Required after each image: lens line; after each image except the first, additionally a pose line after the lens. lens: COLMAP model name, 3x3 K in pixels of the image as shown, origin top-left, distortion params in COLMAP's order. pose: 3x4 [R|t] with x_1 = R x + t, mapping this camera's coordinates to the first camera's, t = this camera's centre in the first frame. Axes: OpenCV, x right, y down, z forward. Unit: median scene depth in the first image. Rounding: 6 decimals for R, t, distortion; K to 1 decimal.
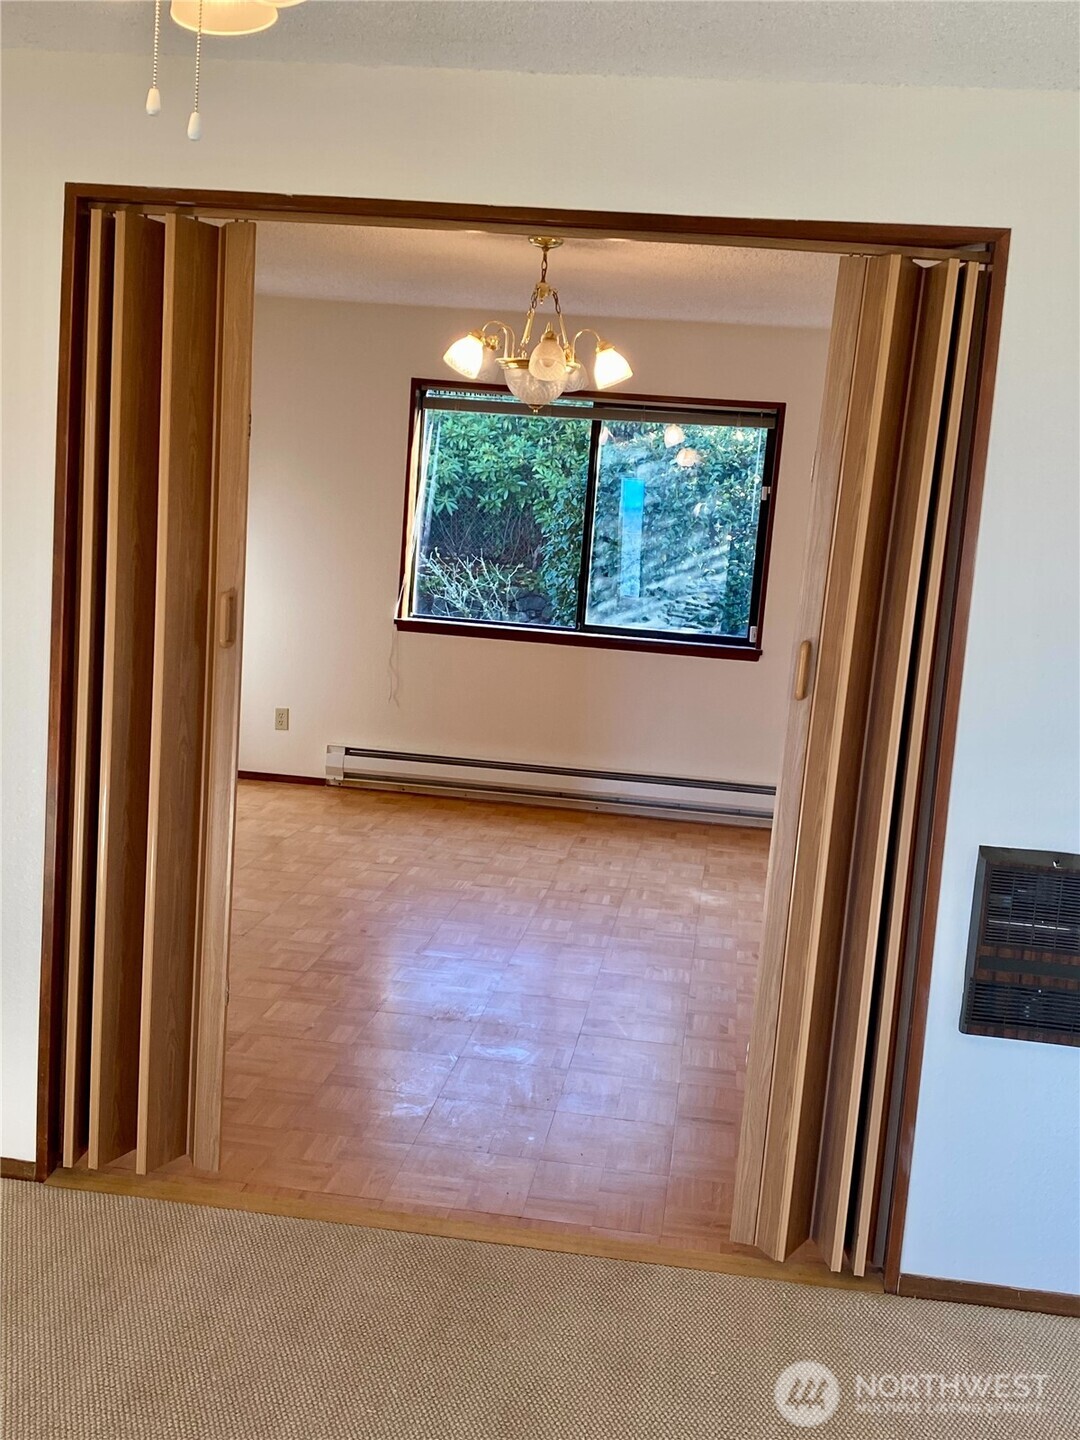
lens RADIAL K [[1550.1, 0, 543.8], [0, 1550.1, 719.2], [0, 0, 1]] dist [0.000136, 0.000000]
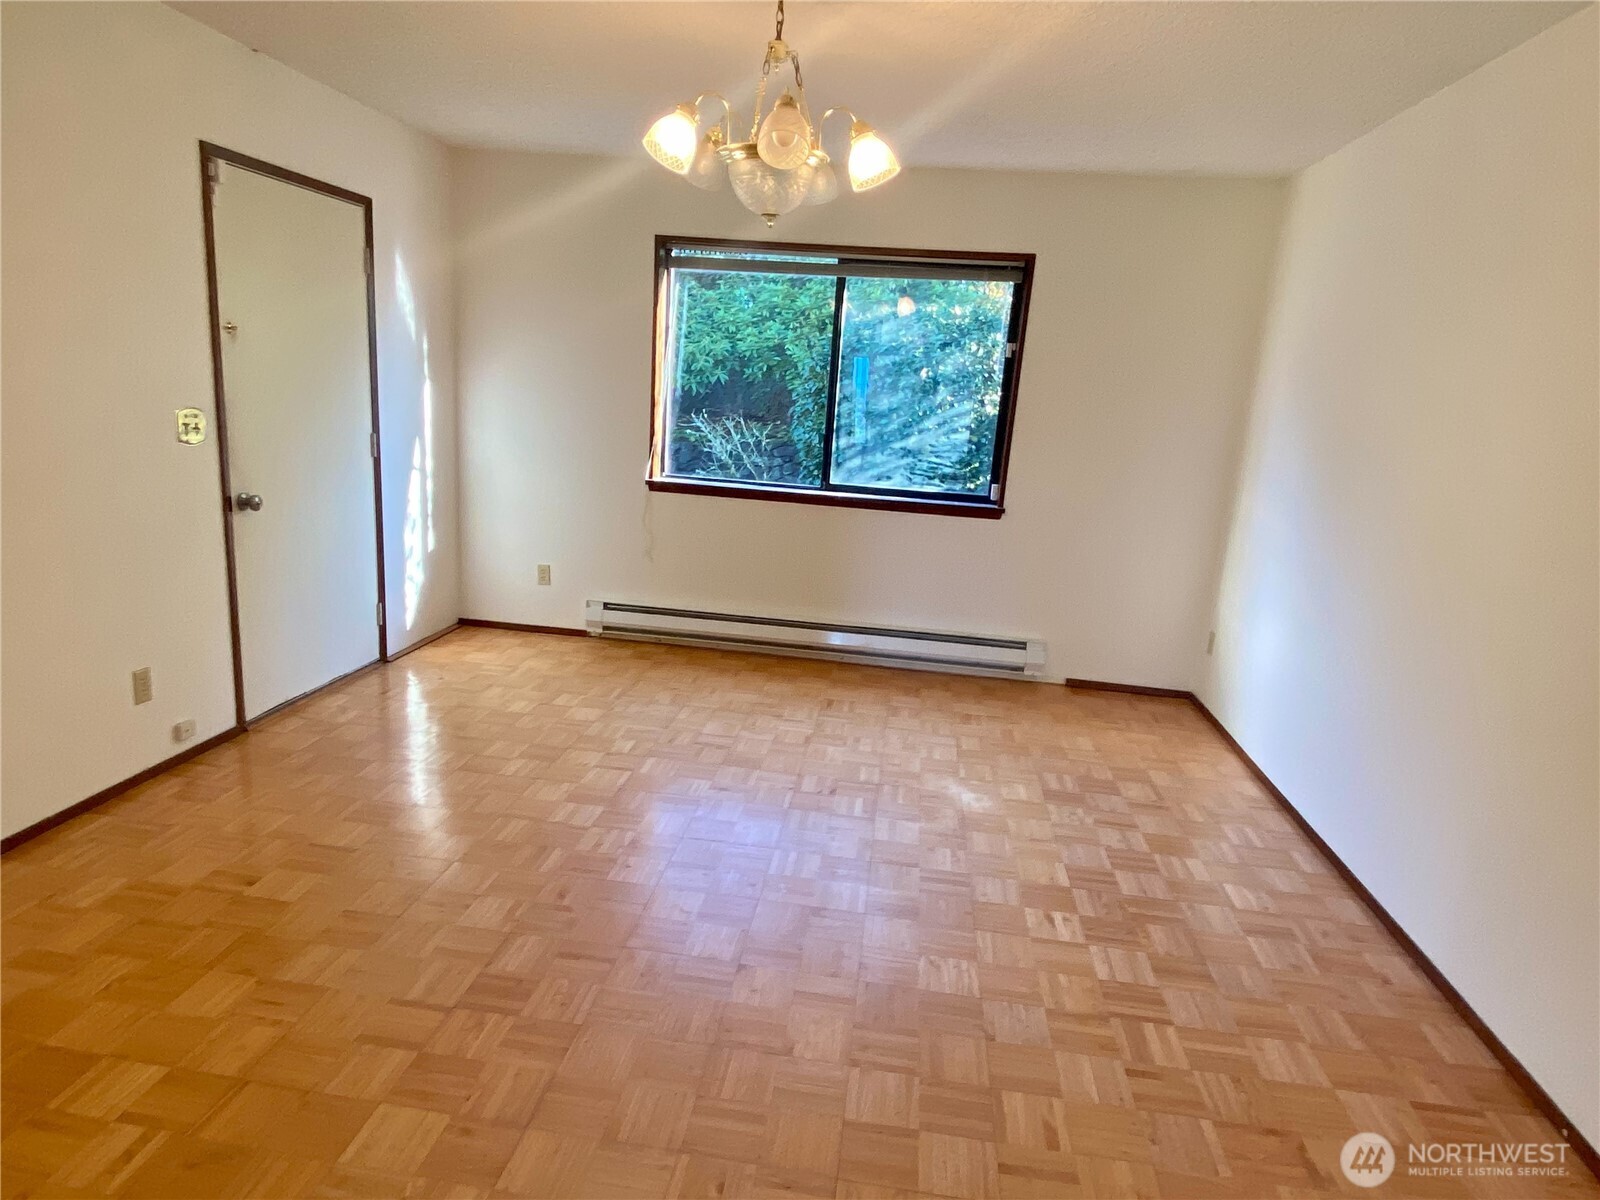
lens RADIAL K [[925.0, 0, 788.3], [0, 925.0, 611.4], [0, 0, 1]] dist [0.028146, -0.000054]
pose [[0.999910, -0.006840, -0.011543, 0.005310], [0.008010, 0.994483, 0.104591, -0.041939], [0.010763, -0.104674, 0.994448, 0.385361]]
